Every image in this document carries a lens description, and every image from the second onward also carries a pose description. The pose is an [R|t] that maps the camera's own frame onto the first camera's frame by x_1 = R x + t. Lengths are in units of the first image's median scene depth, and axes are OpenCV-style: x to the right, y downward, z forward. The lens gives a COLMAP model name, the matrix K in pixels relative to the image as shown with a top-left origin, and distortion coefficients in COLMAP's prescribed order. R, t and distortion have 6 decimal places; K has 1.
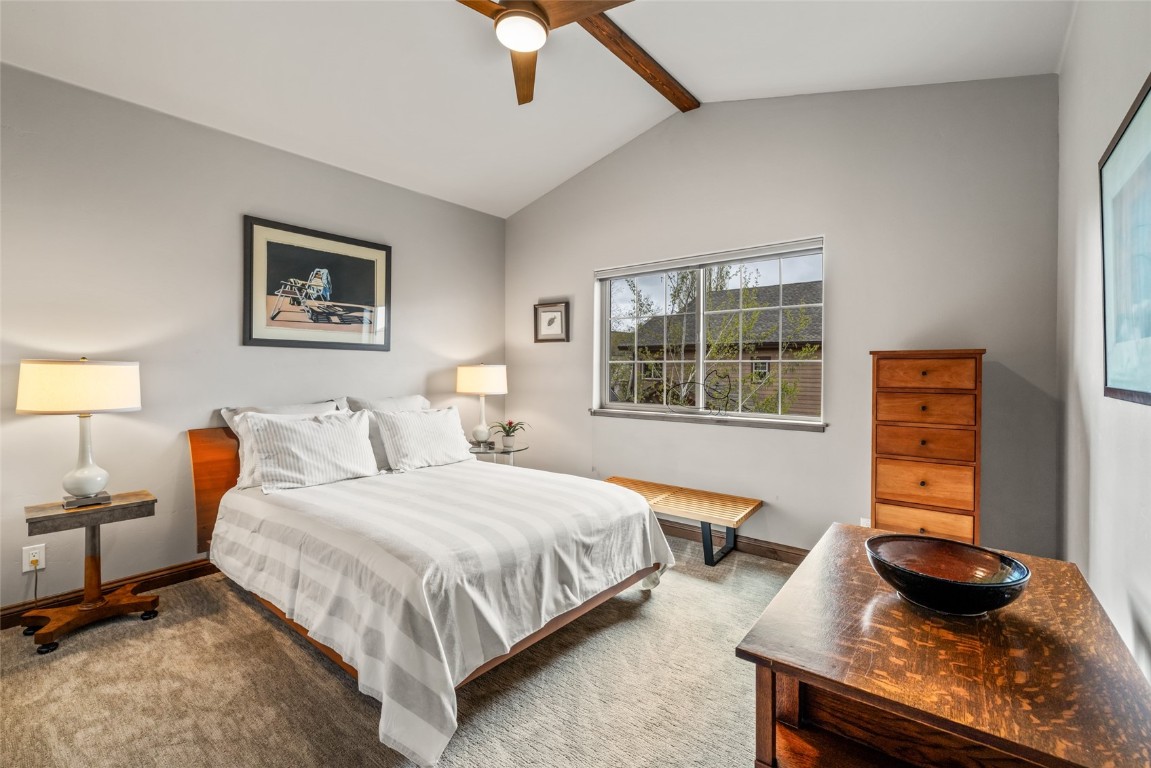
lens RADIAL K [[496.6, 0, 582.3], [0, 496.6, 374.0], [0, 0, 1]] dist [-0.037612, -0.000191]
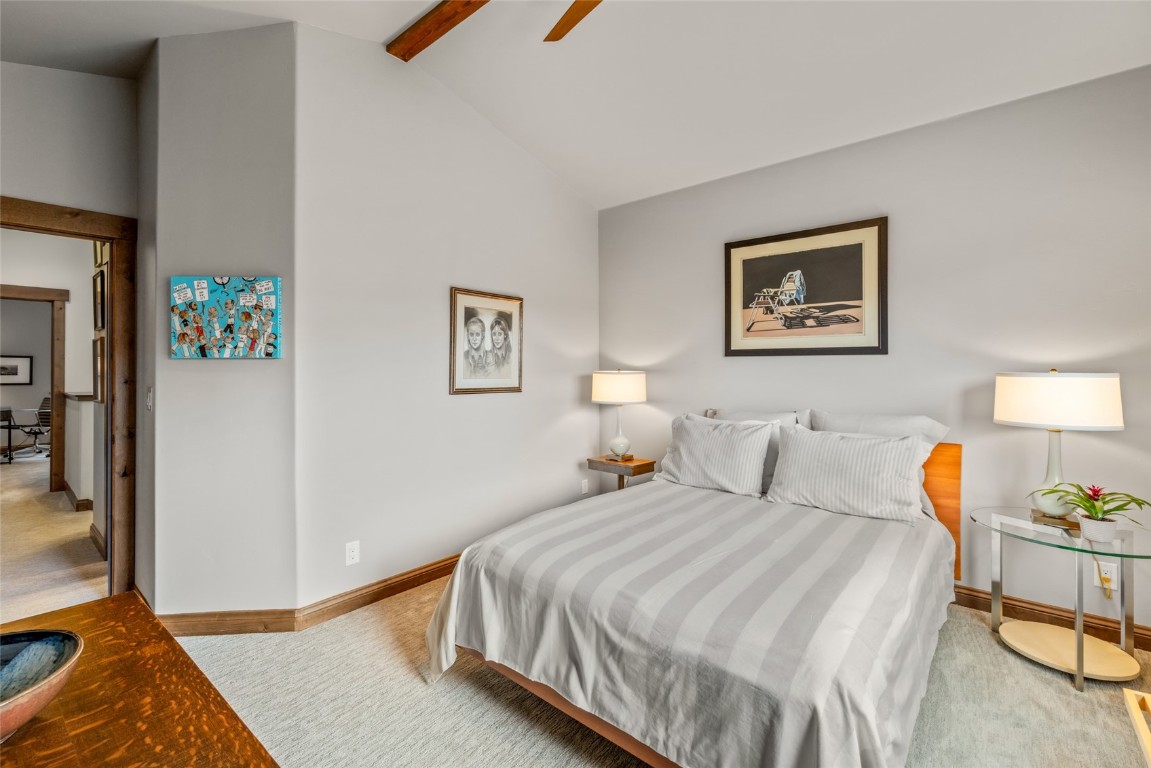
lens RADIAL K [[496.6, 0, 581.6], [0, 496.6, 377.7], [0, 0, 1]] dist [-0.037612, -0.000191]
pose [[-0.036172, 0.003436, -0.999340, 0.447829], [-0.010034, 0.999942, 0.003802, -0.009284], [0.999295, 0.010165, -0.036136, 0.650771]]
